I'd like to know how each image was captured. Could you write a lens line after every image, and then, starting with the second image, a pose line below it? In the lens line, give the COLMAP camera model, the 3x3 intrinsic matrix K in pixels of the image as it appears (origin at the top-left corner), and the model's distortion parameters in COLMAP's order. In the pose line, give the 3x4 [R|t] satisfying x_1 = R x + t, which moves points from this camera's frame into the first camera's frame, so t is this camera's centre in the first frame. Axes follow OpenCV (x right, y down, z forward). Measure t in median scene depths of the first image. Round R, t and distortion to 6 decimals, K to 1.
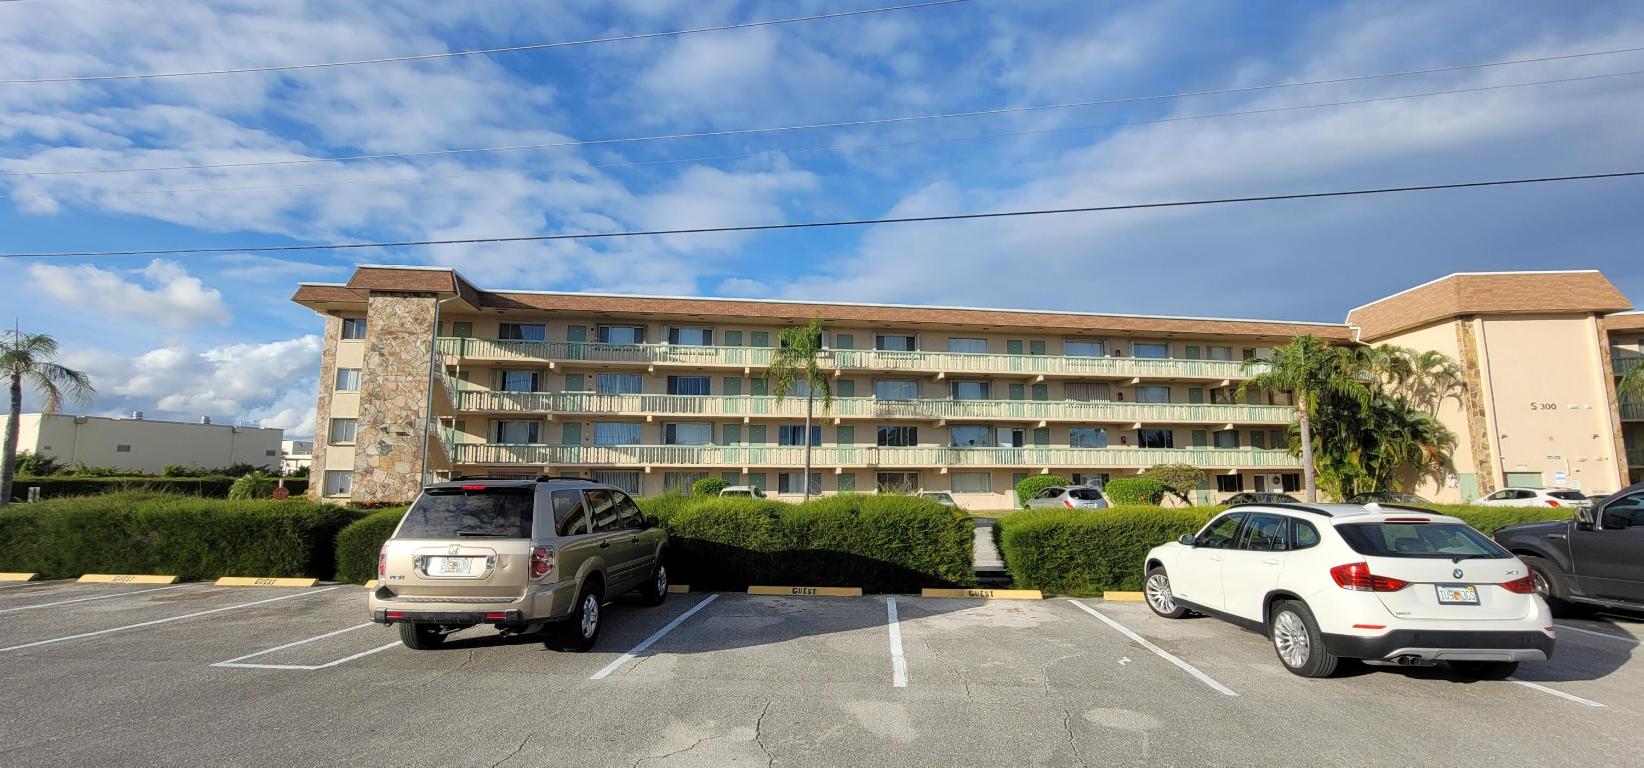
lens RADIAL K [[669.3, 0, 814.6], [0, 669.3, 385.6], [0, 0, 1]] dist [-0.003495, 0.000039]
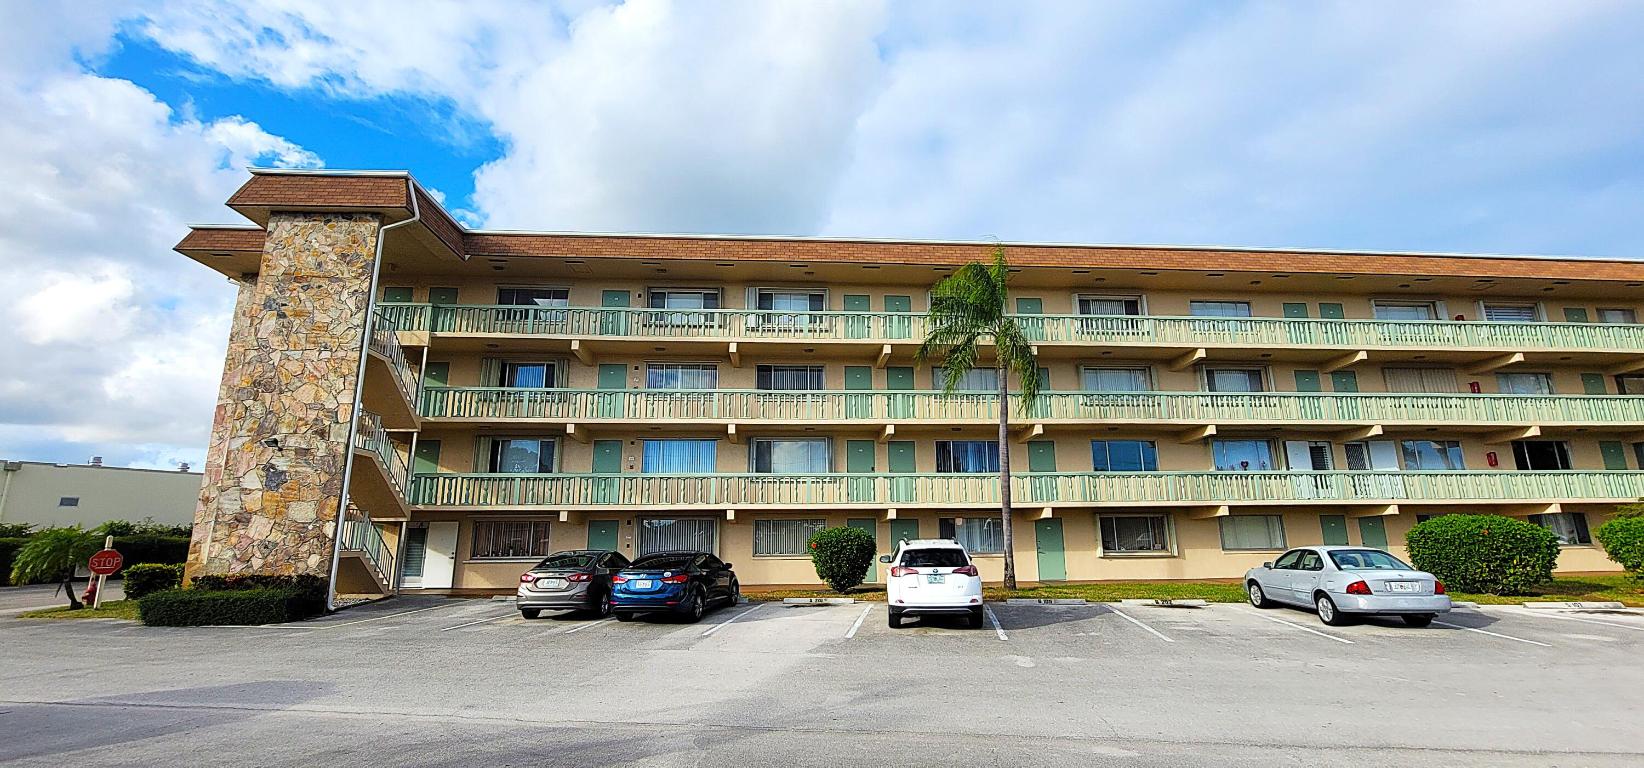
lens RADIAL K [[669.3, 0, 814.6], [0, 669.3, 385.6], [0, 0, 1]] dist [-0.003495, 0.000039]
pose [[0.997431, -0.026562, -0.066527, -0.130209], [0.021157, 0.996516, -0.080674, 0.060964], [0.068438, 0.079059, 0.994518, 0.398551]]
